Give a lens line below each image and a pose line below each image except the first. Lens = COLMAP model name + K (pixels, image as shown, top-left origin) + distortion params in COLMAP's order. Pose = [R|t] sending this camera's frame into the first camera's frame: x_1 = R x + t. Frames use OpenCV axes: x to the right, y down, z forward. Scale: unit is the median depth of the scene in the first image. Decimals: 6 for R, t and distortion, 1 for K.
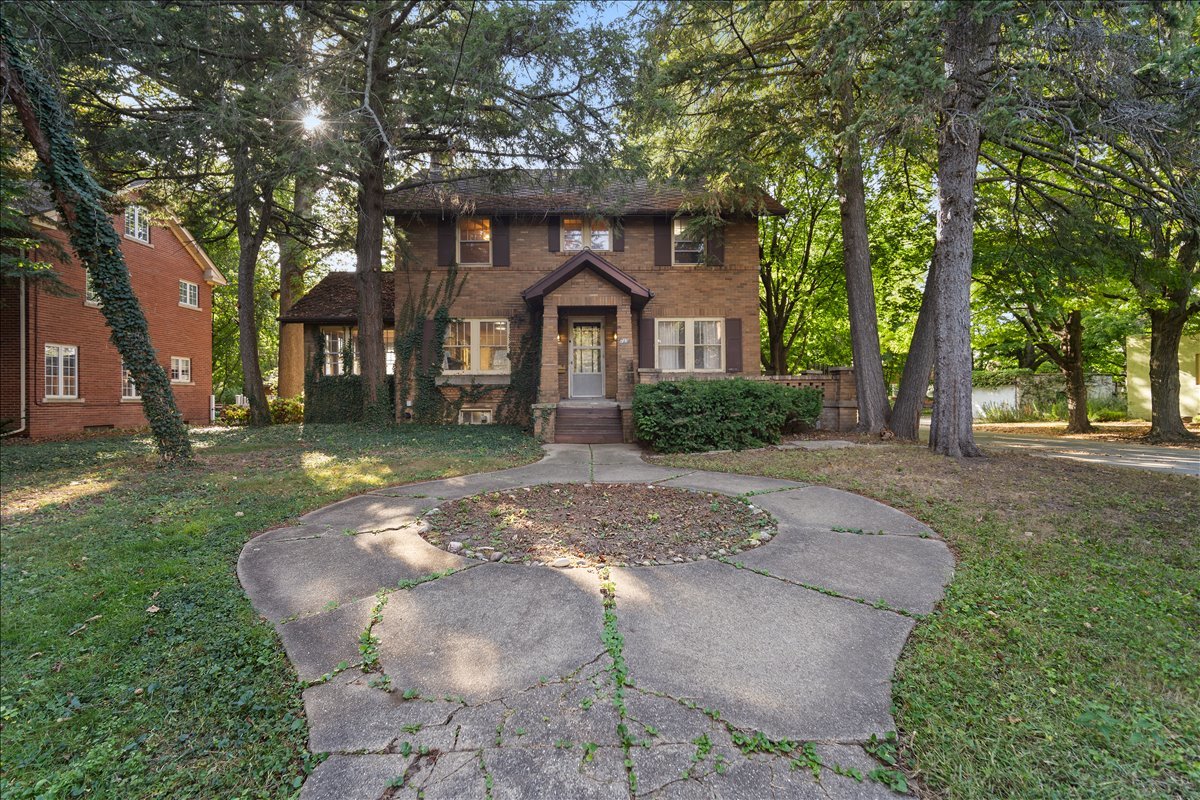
lens RADIAL K [[521.9, 0, 599.7], [0, 521.9, 401.7], [0, 0, 1]] dist [0.000009, 0.000258]
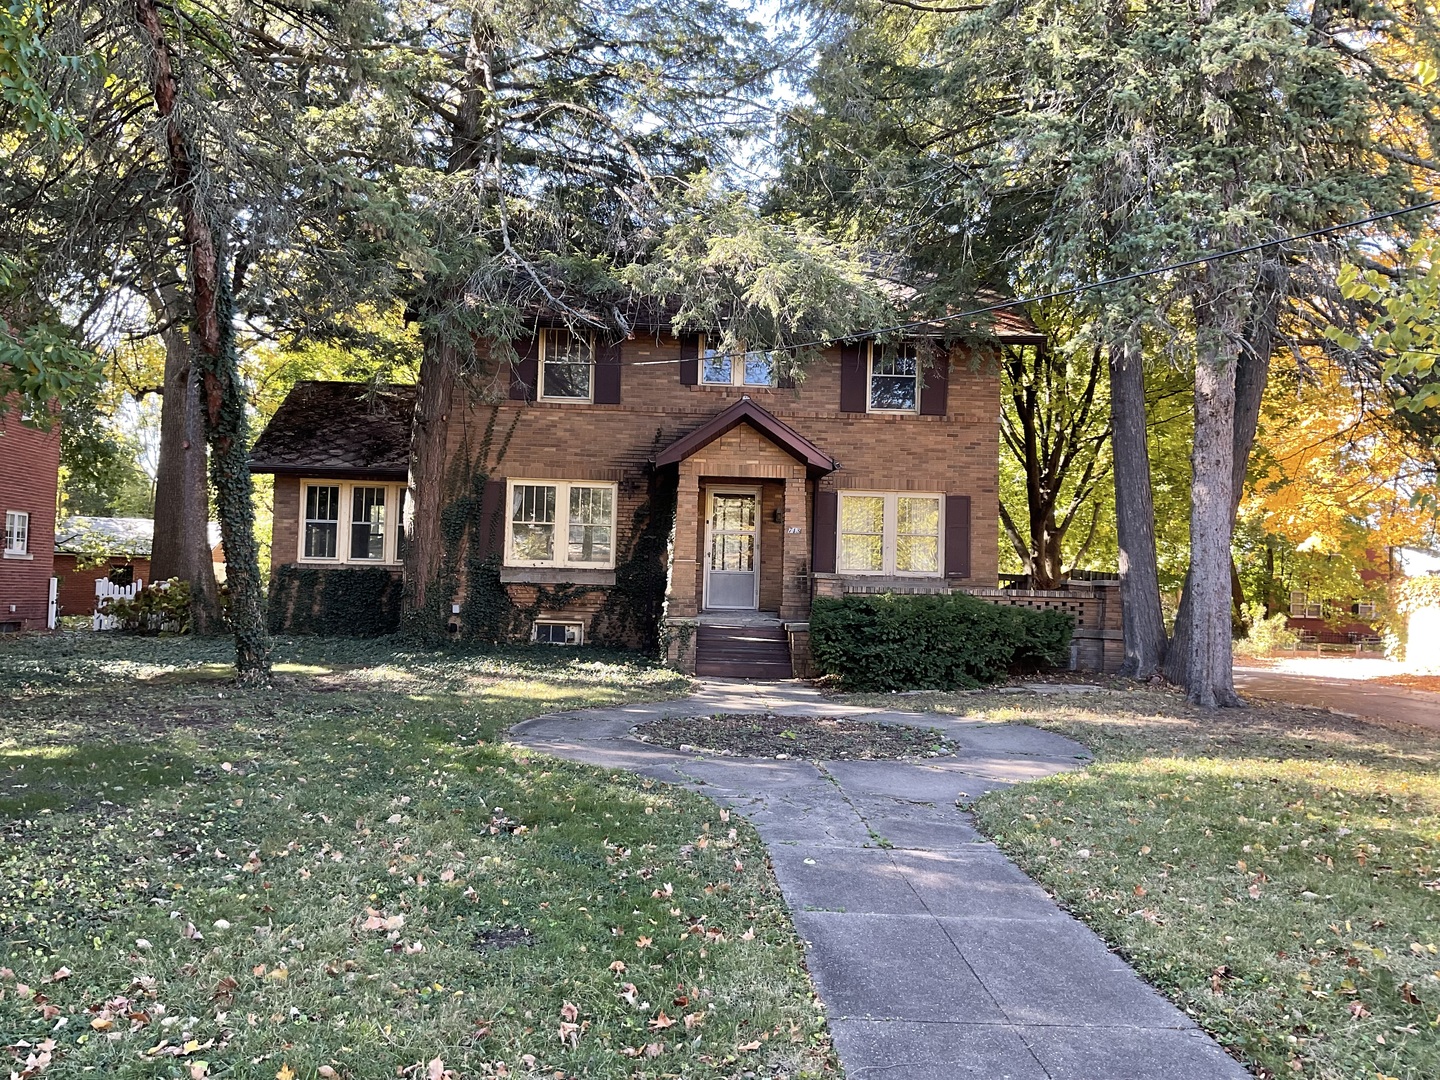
lens RADIAL K [[1205.3, 0, 718.8], [0, 1205.3, 536.5], [0, 0, 1]] dist [0.051151, -0.008511]
pose [[0.998936, 0.037722, 0.026517, -0.082695], [-0.036272, 0.997924, -0.053218, -0.017878], [-0.028469, 0.052200, 0.998231, -0.507305]]
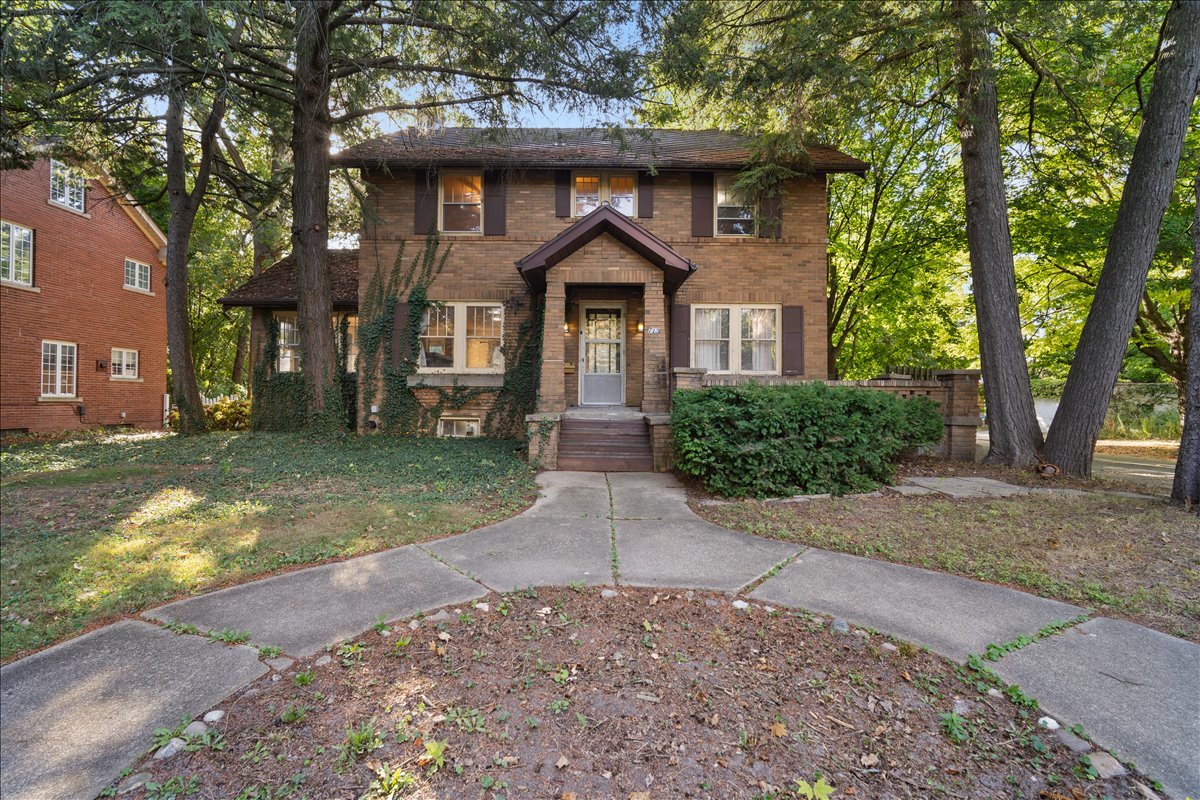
lens RADIAL K [[521.9, 0, 598.9], [0, 521.9, 401.1], [0, 0, 1]] dist [0.000009, 0.000258]
pose [[0.999591, 0.015610, -0.023981, -0.010378], [-0.015787, 0.999849, -0.007246, -0.008386], [0.023864, 0.007622, 0.999686, 0.225981]]
